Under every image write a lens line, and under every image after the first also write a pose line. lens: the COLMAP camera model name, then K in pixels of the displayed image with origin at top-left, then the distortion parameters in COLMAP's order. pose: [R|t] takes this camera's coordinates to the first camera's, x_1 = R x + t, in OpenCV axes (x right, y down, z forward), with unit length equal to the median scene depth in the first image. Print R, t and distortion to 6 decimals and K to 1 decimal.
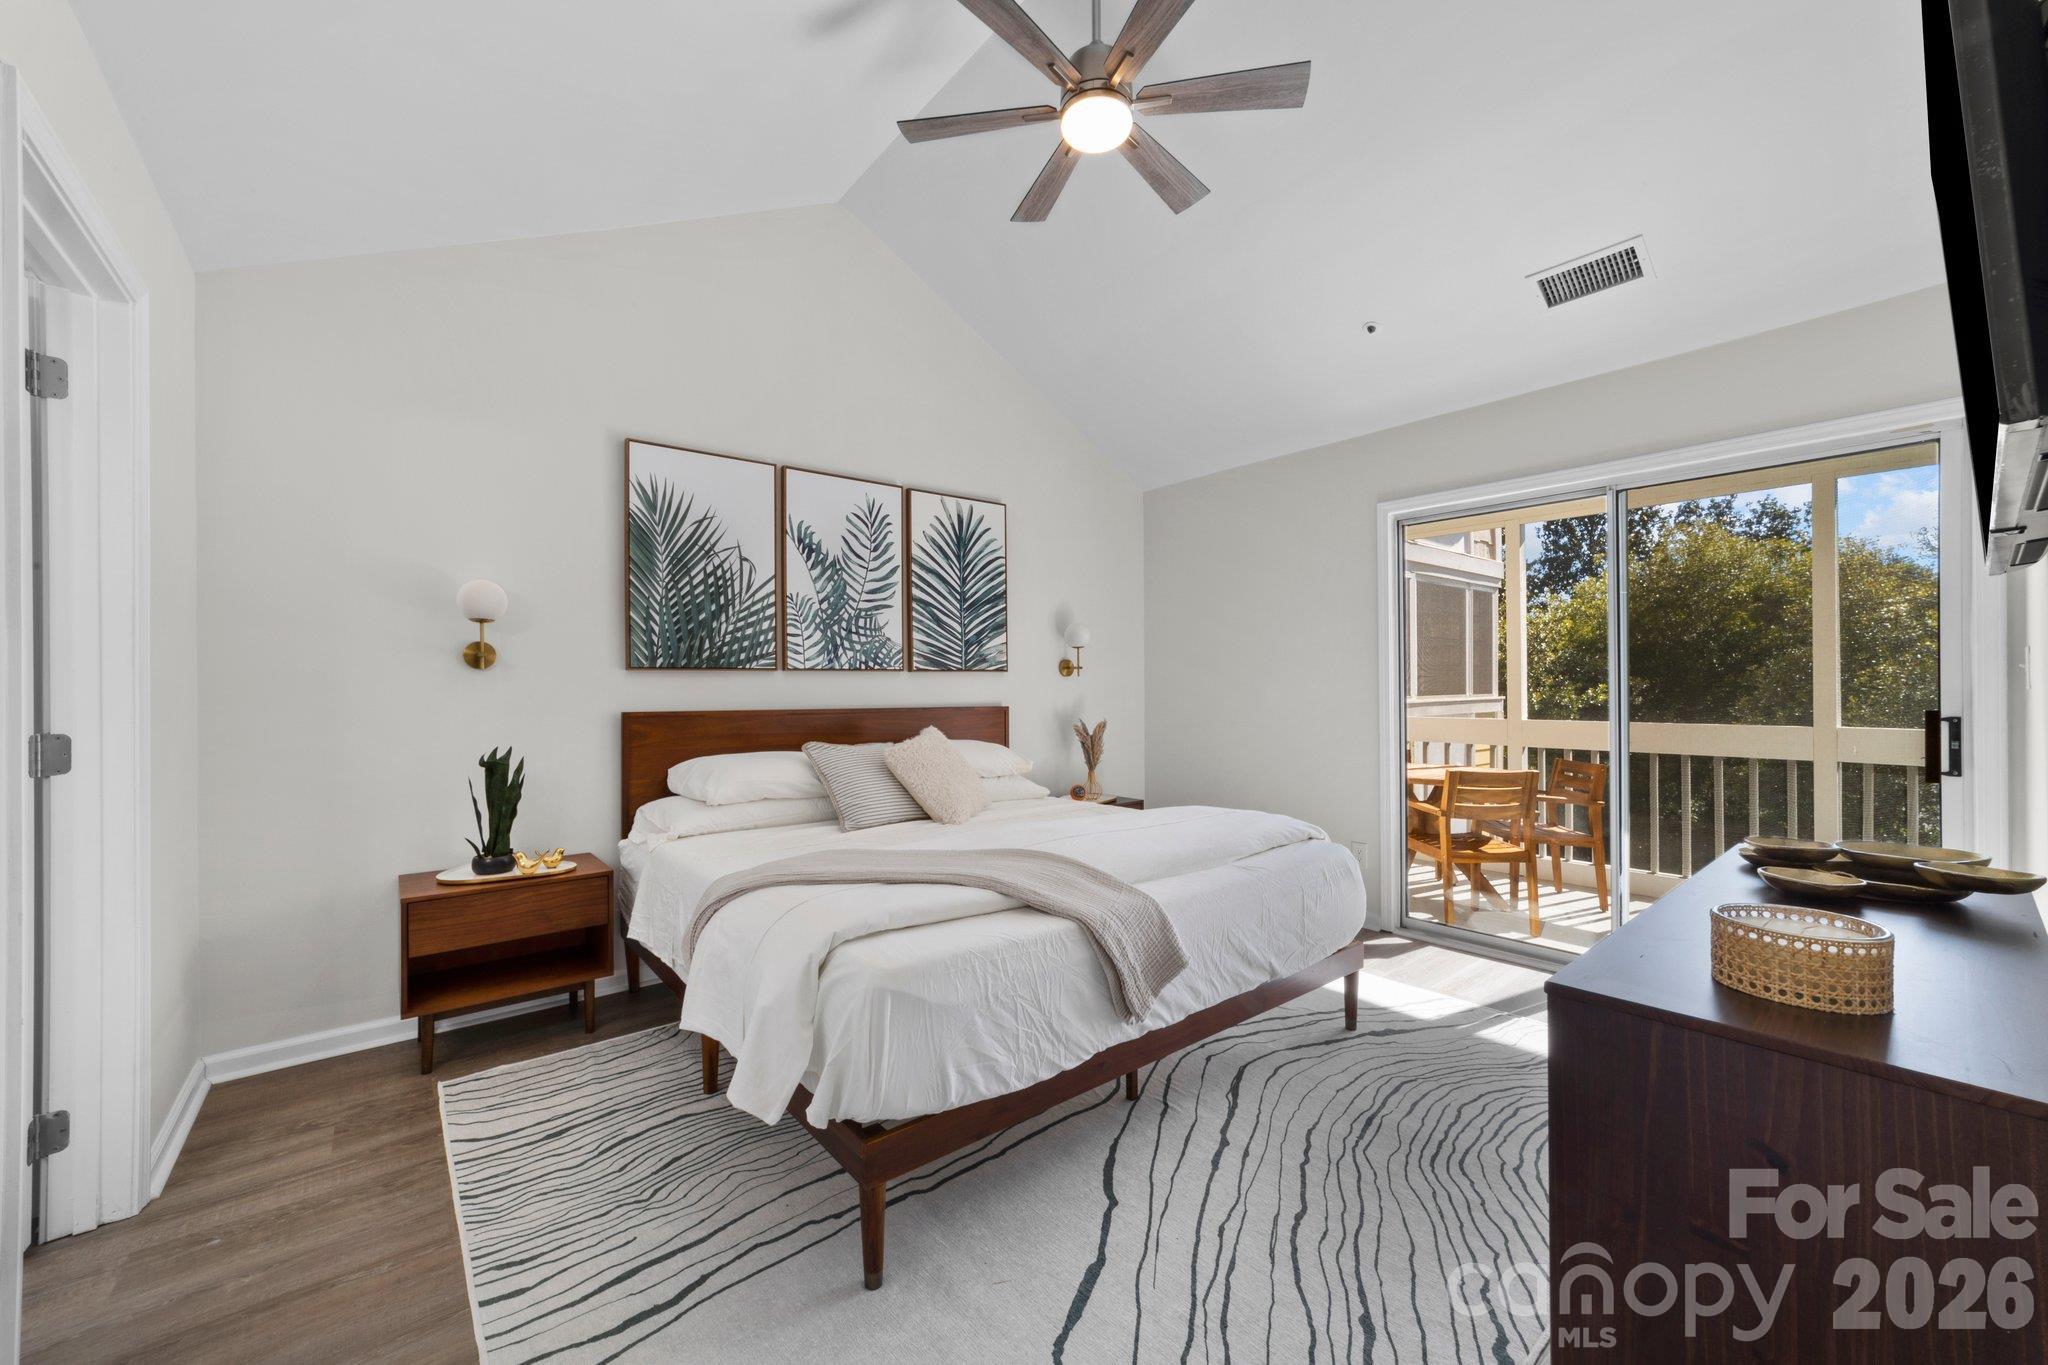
lens RADIAL K [[787.9, 0, 1029.4], [0, 787.9, 682.7], [0, 0, 1]] dist [-0.012504, 0.004118]
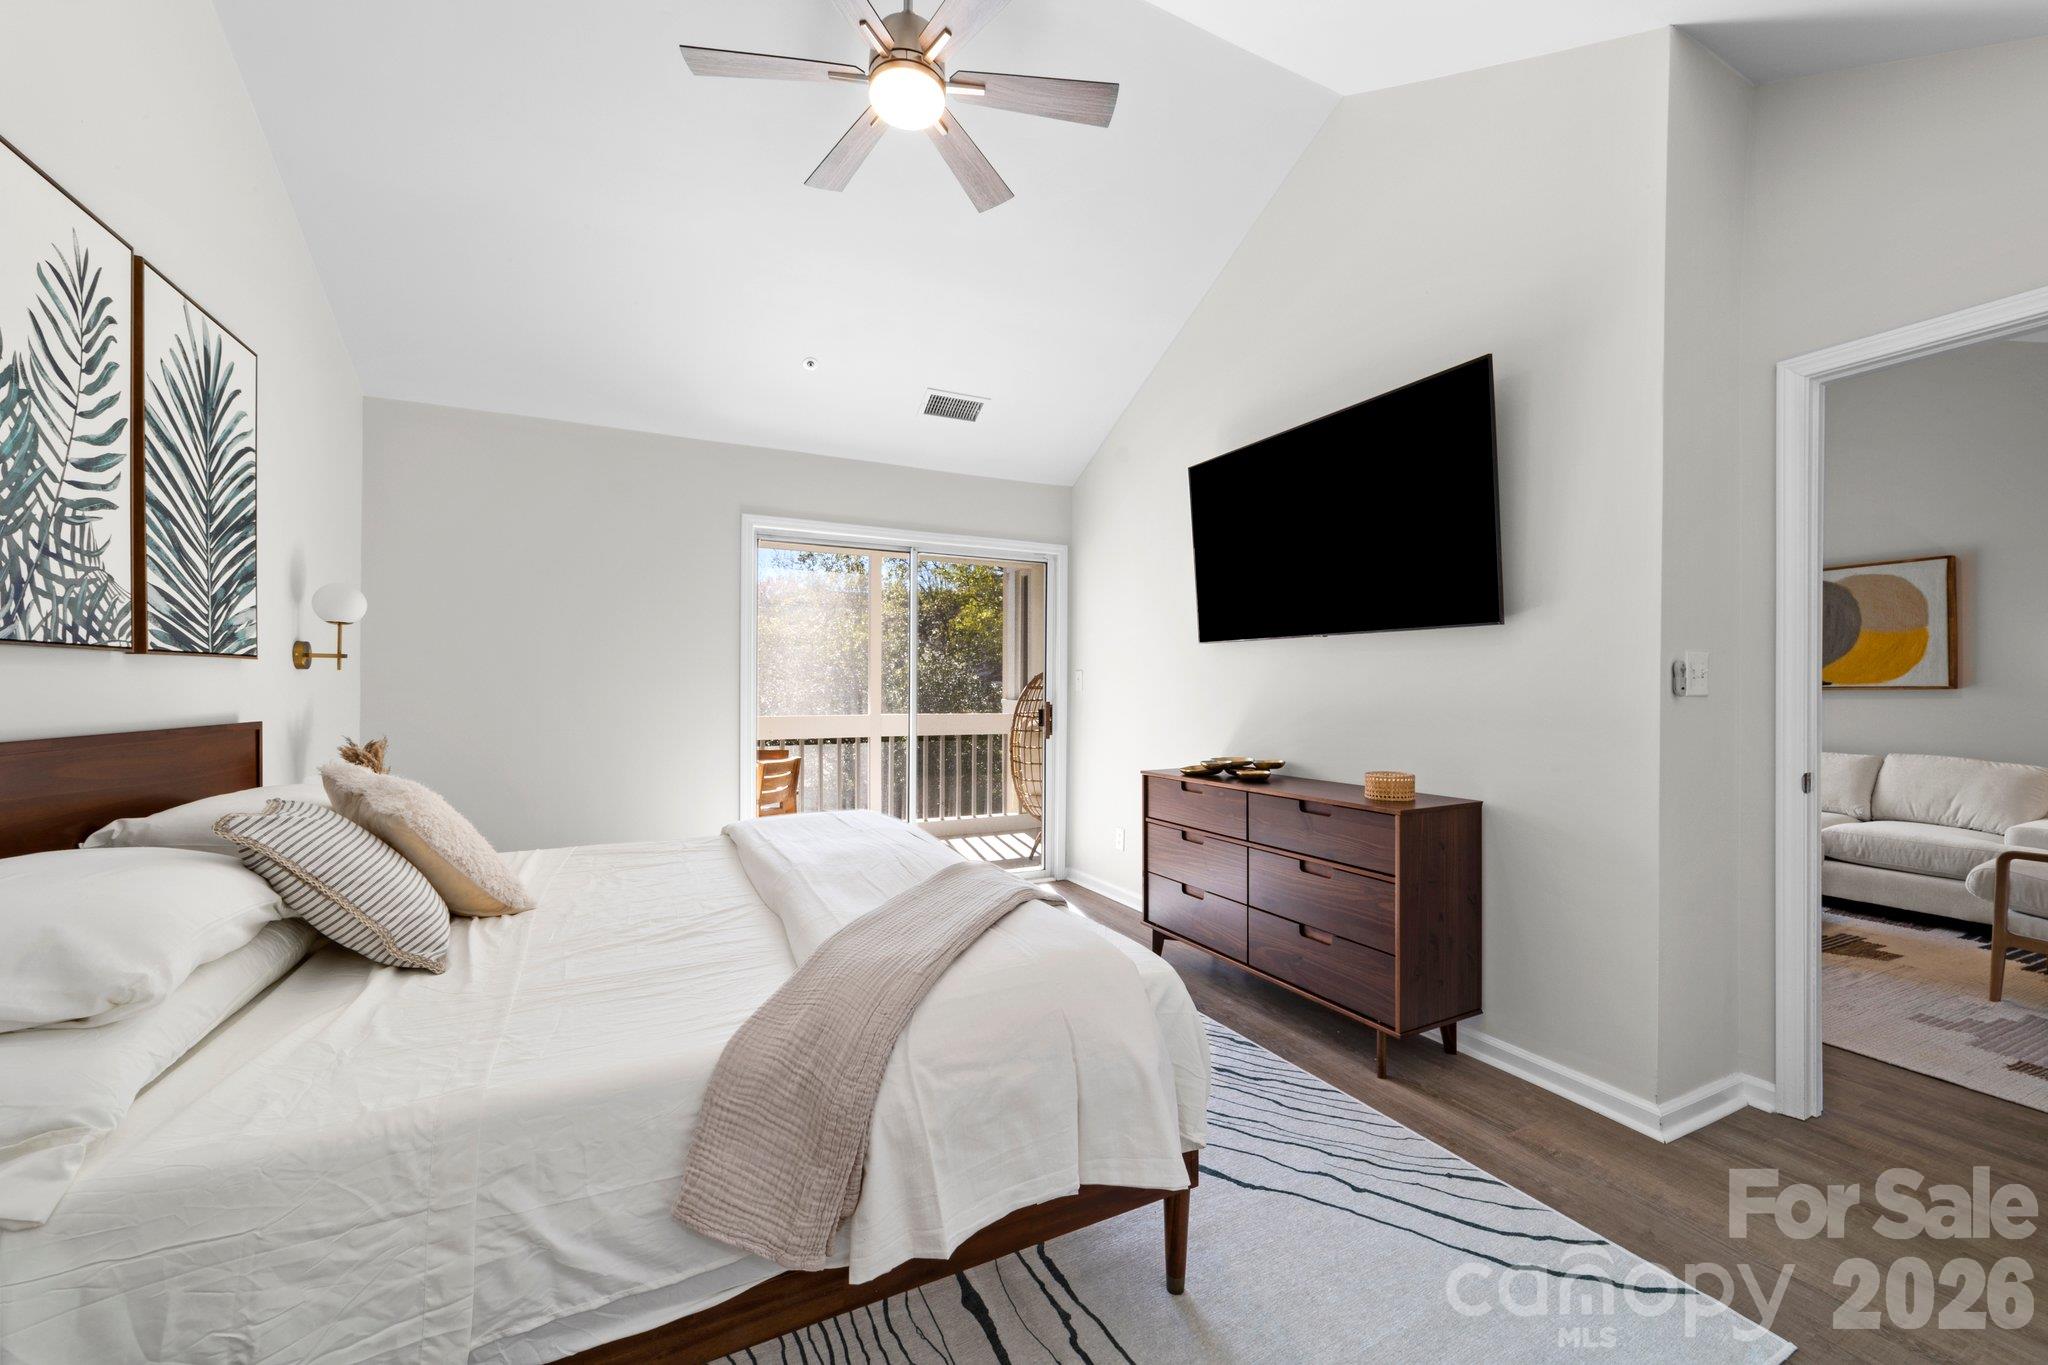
lens RADIAL K [[787.9, 0, 1029.9], [0, 787.9, 690.4], [0, 0, 1]] dist [-0.012504, 0.004118]
pose [[0.218839, 0.002096, 0.975759, -0.501566], [-0.009649, 0.999953, 0.000016, 0.002869], [-0.975713, -0.009418, 0.218849, 0.398526]]
